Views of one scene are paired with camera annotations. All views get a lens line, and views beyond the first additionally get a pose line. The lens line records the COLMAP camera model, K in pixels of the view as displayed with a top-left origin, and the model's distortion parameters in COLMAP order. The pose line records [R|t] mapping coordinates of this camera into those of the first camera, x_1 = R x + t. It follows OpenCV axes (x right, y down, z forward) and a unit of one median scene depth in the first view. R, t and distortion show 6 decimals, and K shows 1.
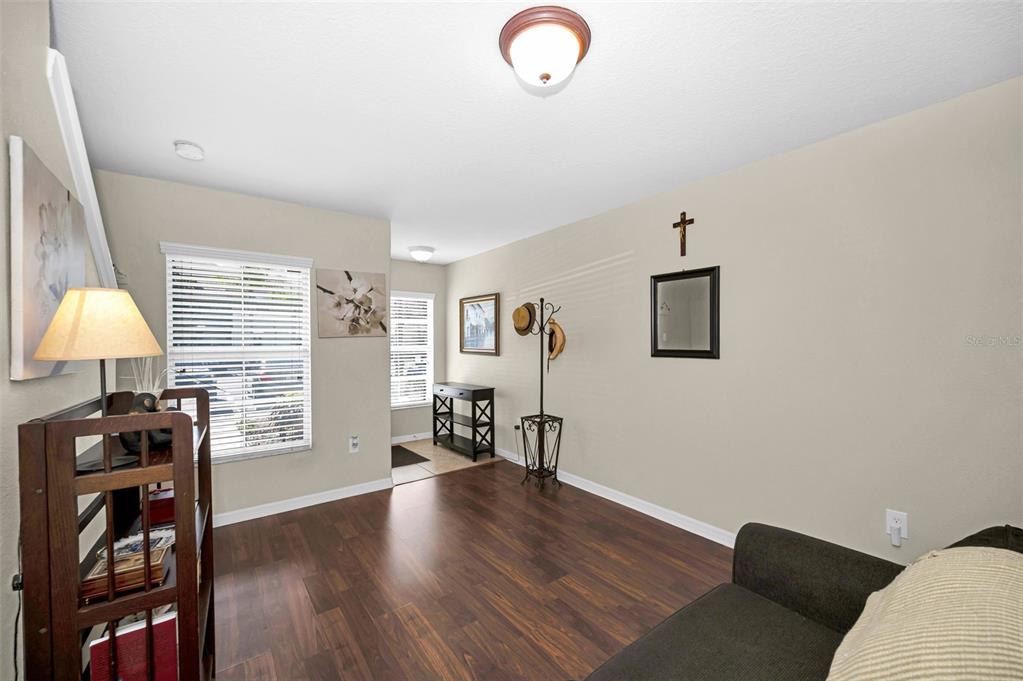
lens RADIAL K [[412.9, 0, 509.8], [0, 412.9, 344.5], [0, 0, 1]] dist [-0.000025, -0.001305]
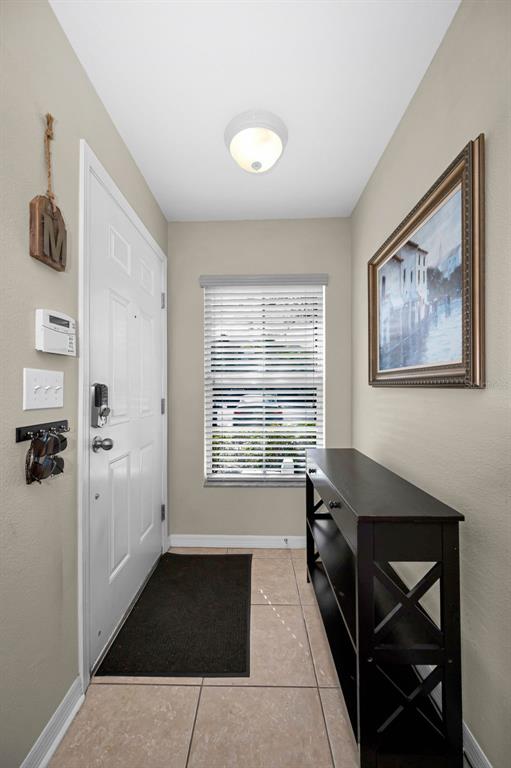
lens RADIAL K [[309.9, 0, 254.9], [0, 309.9, 385.8], [0, 0, 1]] dist [-0.000025, -0.001305]
pose [[0.791661, -0.000911, -0.610960, -0.036968], [-0.004187, 0.999967, -0.006917, 0.047388], [0.610946, 0.008034, 0.791631, 1.335047]]
